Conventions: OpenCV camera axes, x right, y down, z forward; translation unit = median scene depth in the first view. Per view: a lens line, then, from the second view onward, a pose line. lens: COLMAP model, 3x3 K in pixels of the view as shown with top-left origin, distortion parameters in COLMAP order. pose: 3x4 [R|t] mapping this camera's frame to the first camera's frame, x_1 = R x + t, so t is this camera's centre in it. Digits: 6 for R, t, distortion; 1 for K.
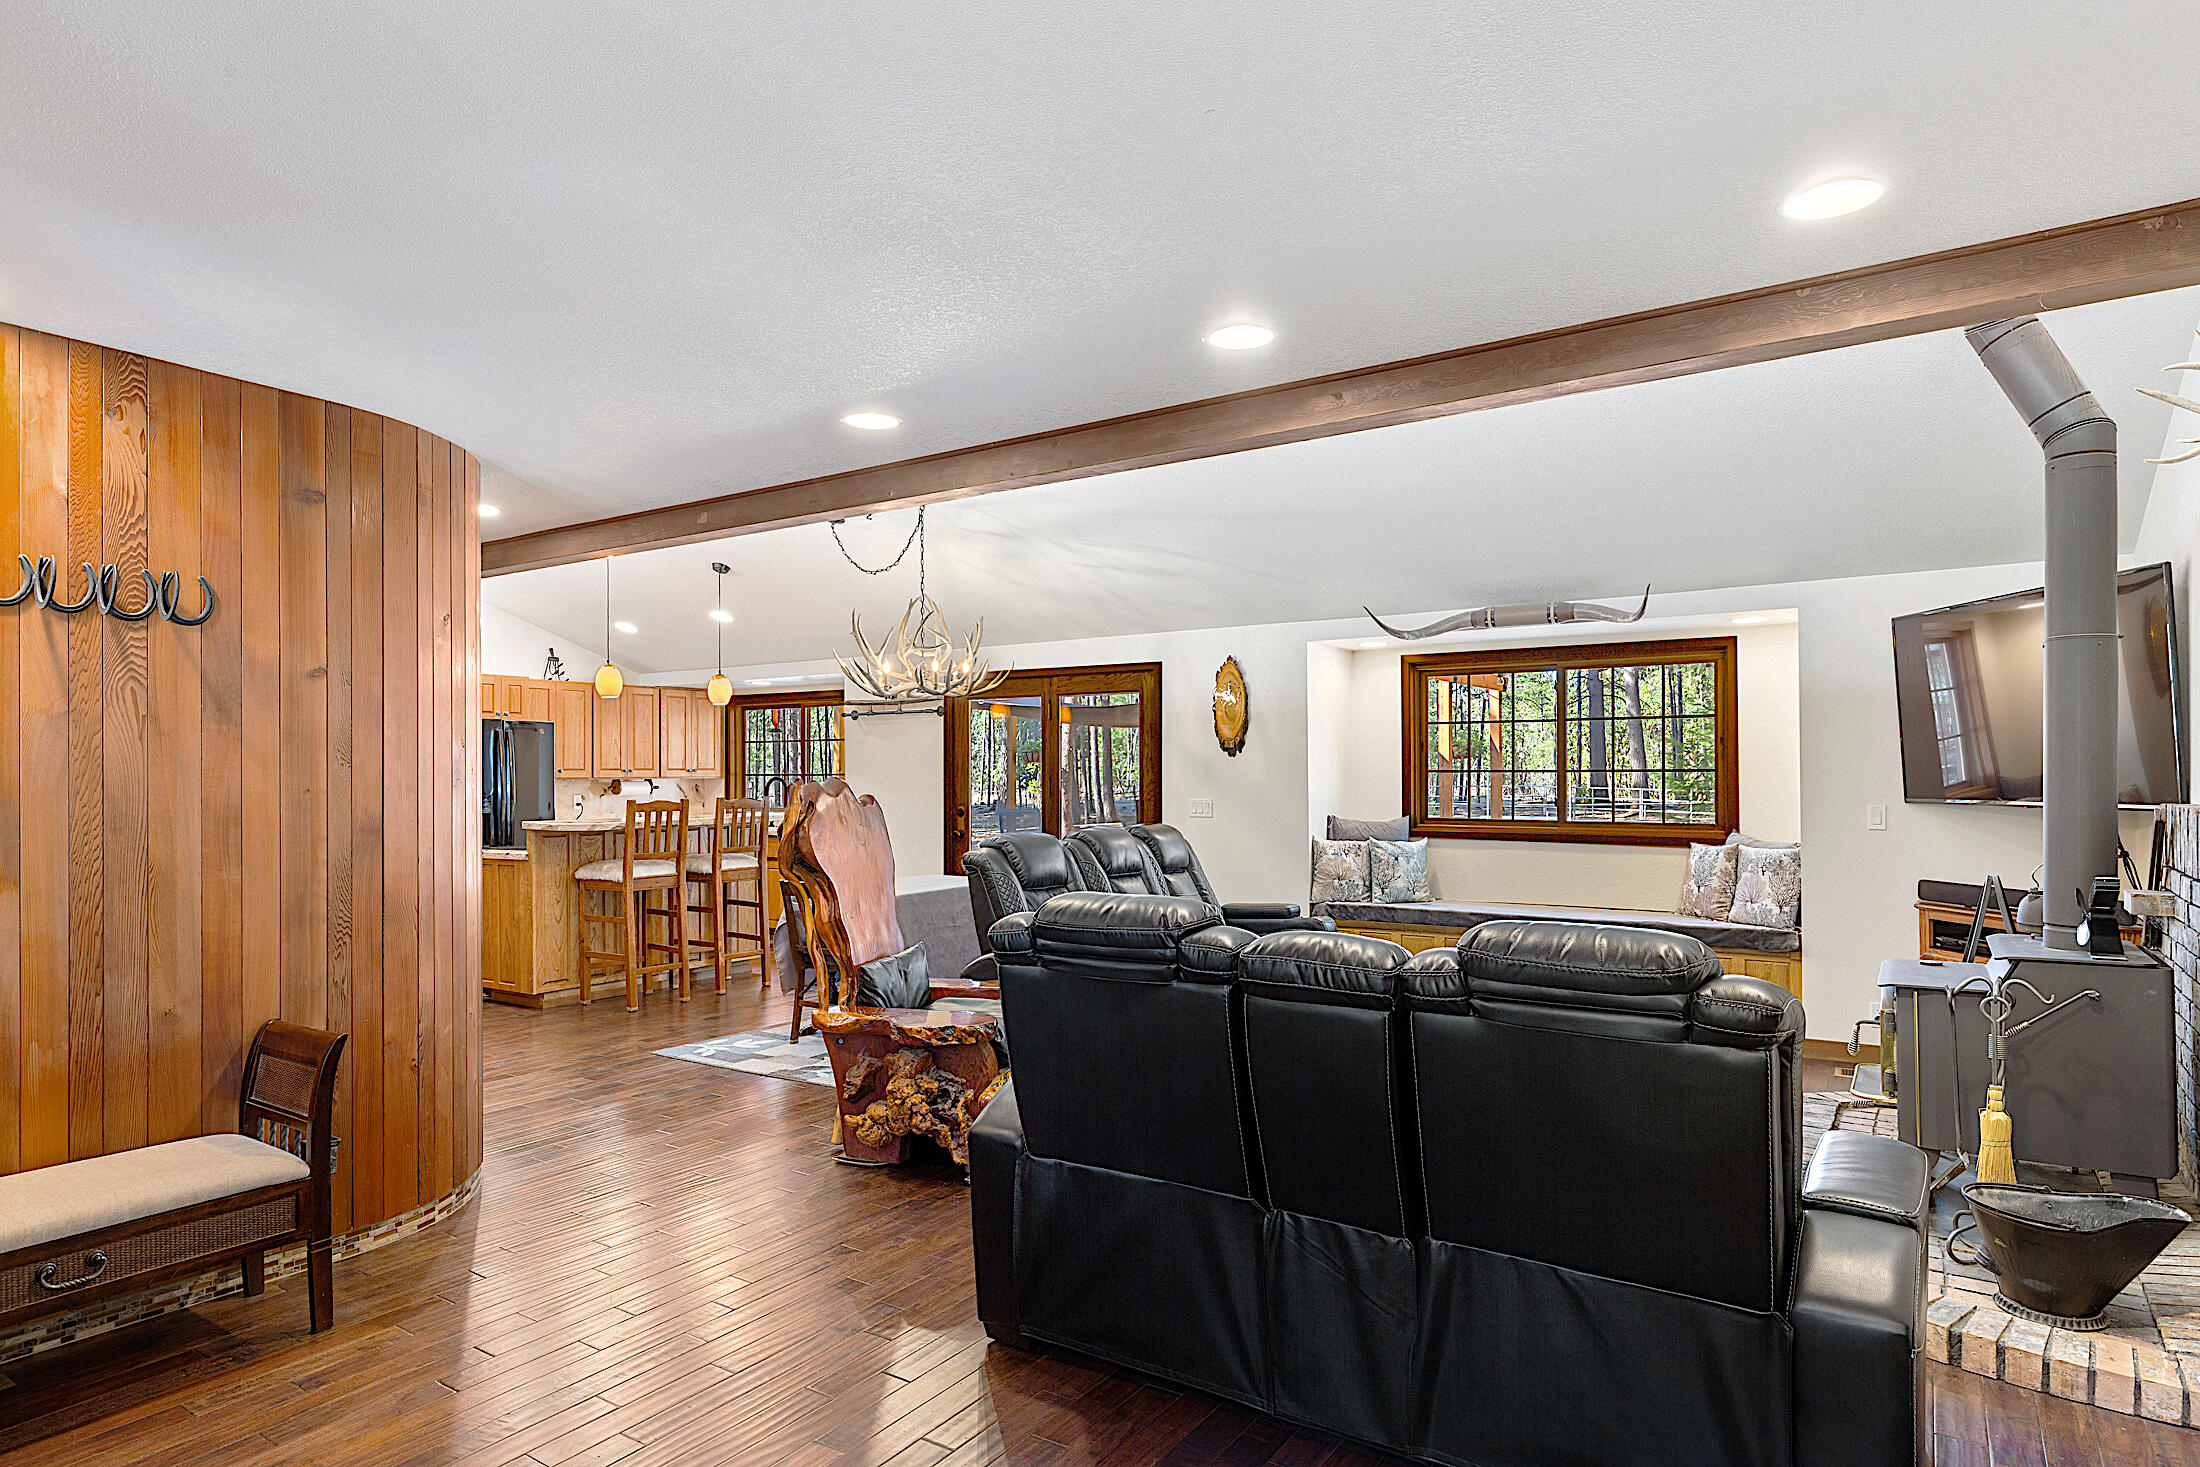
lens RADIAL K [[1229.2, 0, 1100.6], [0, 1229.2, 769.1], [0, 0, 1]] dist [-0.000013, -0.000017]
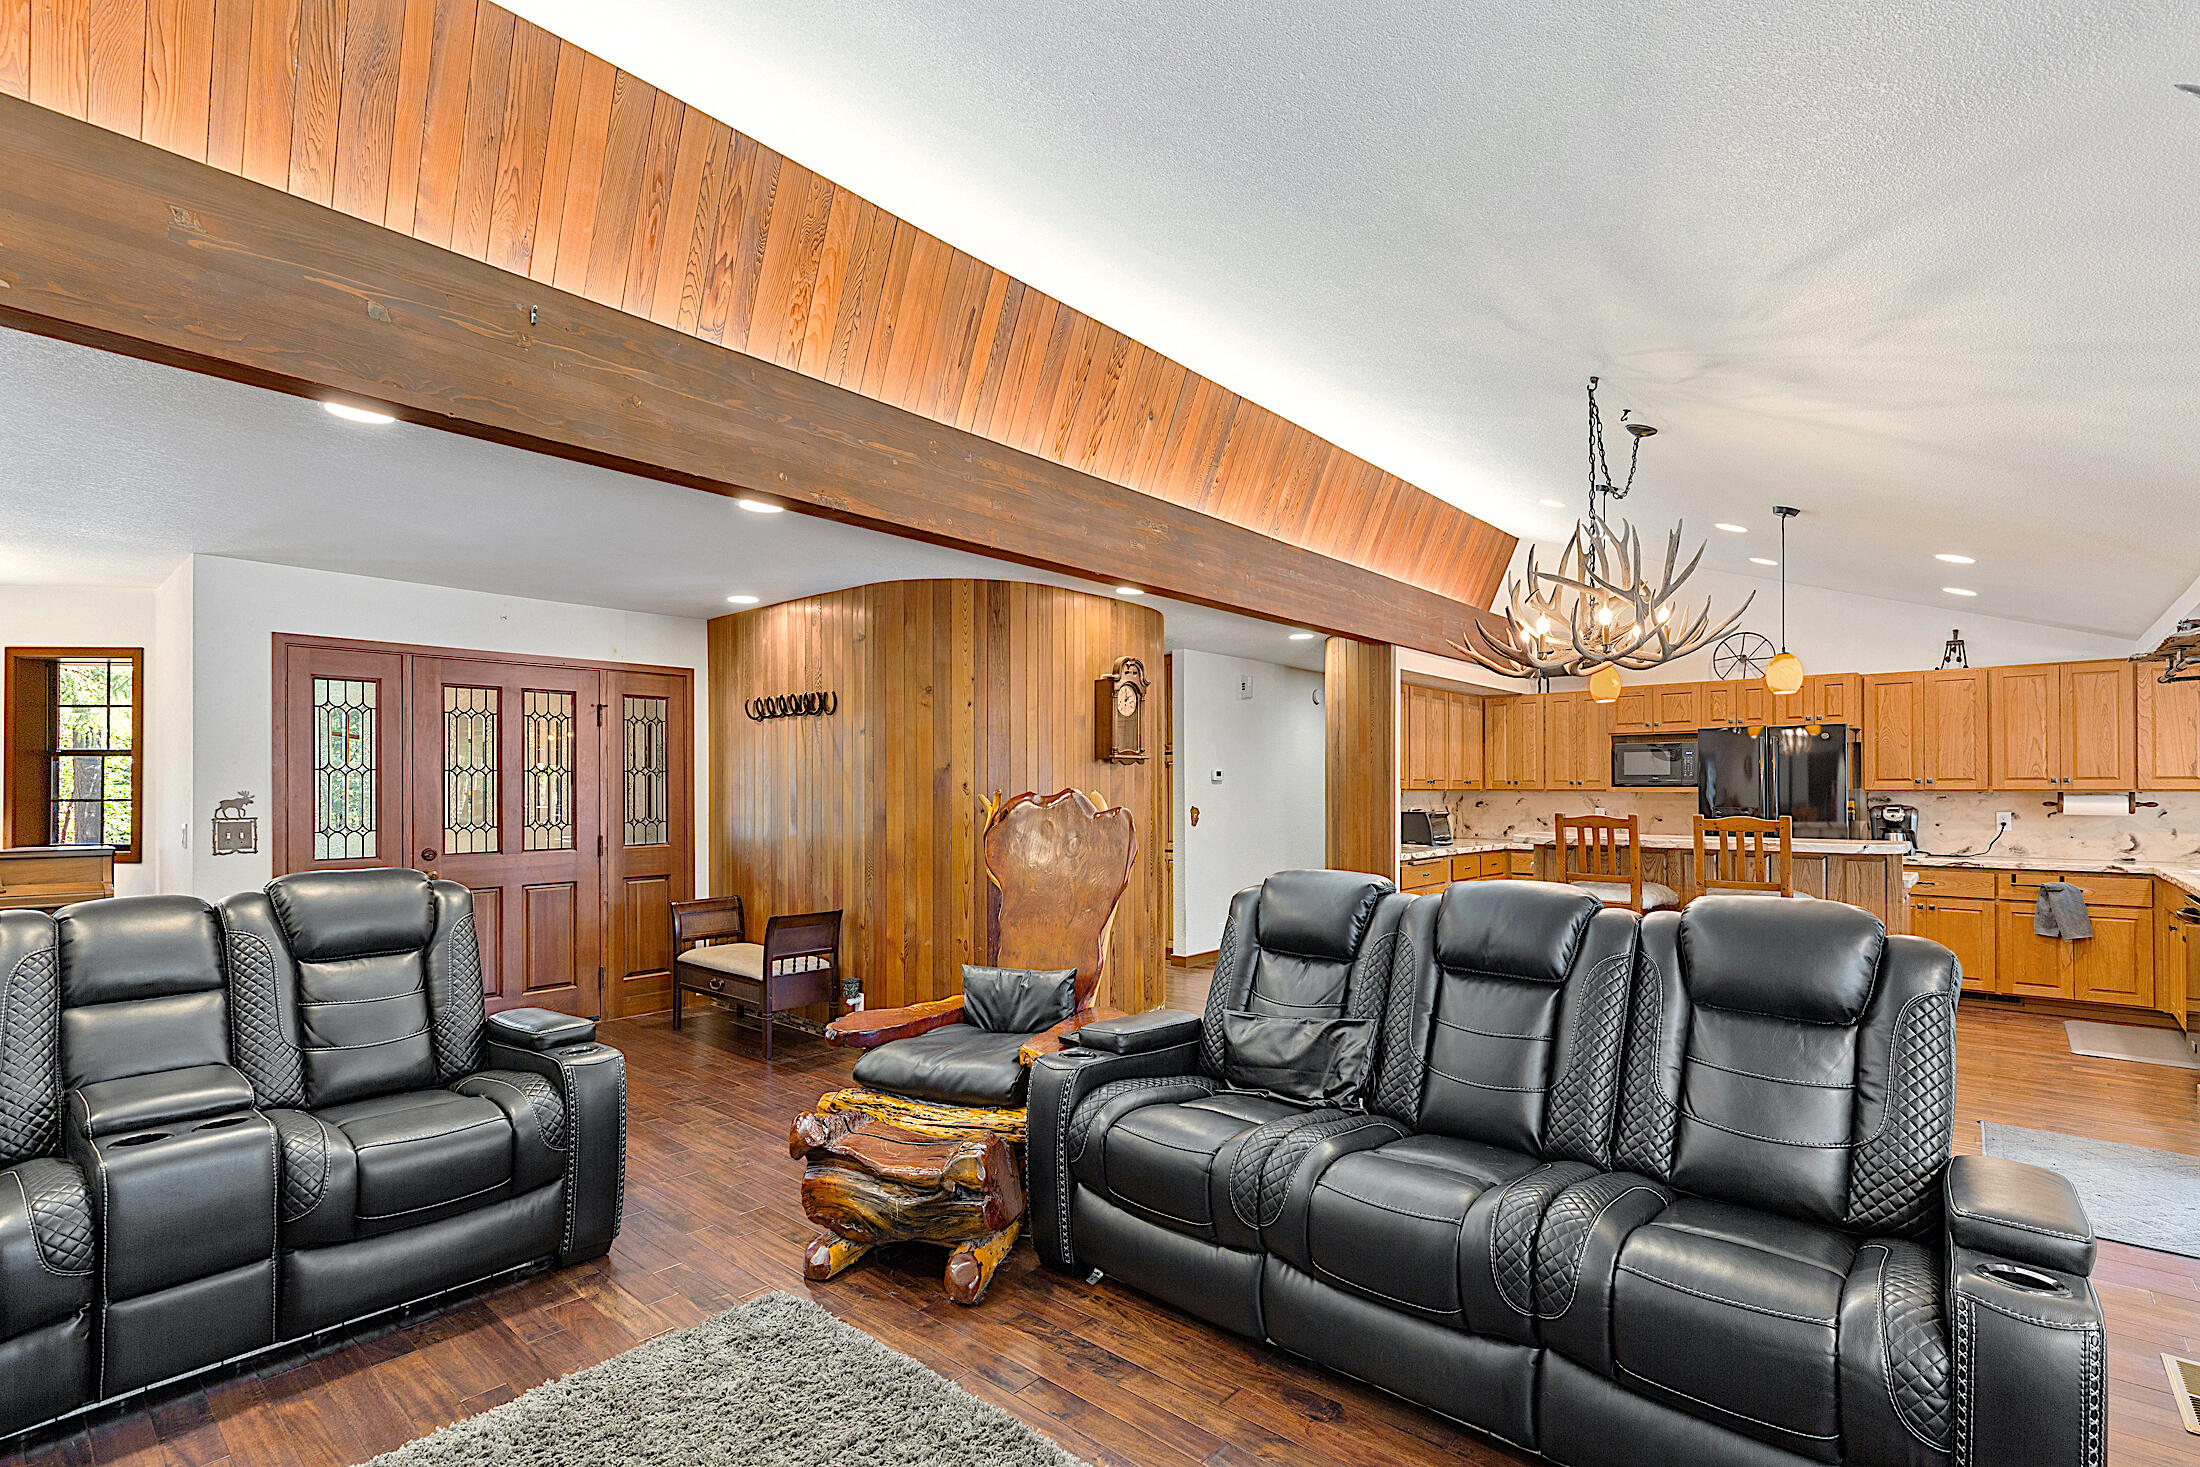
lens RADIAL K [[1002.3, 0, 1106.3], [0, 1002.3, 781.1], [0, 0, 1]] dist [0.015210, 0.000098]
pose [[-0.112014, -0.002639, -0.993703, 0.397685], [0.003016, 0.999991, -0.002996, 0.002036], [0.993702, -0.003333, -0.112005, 0.735962]]
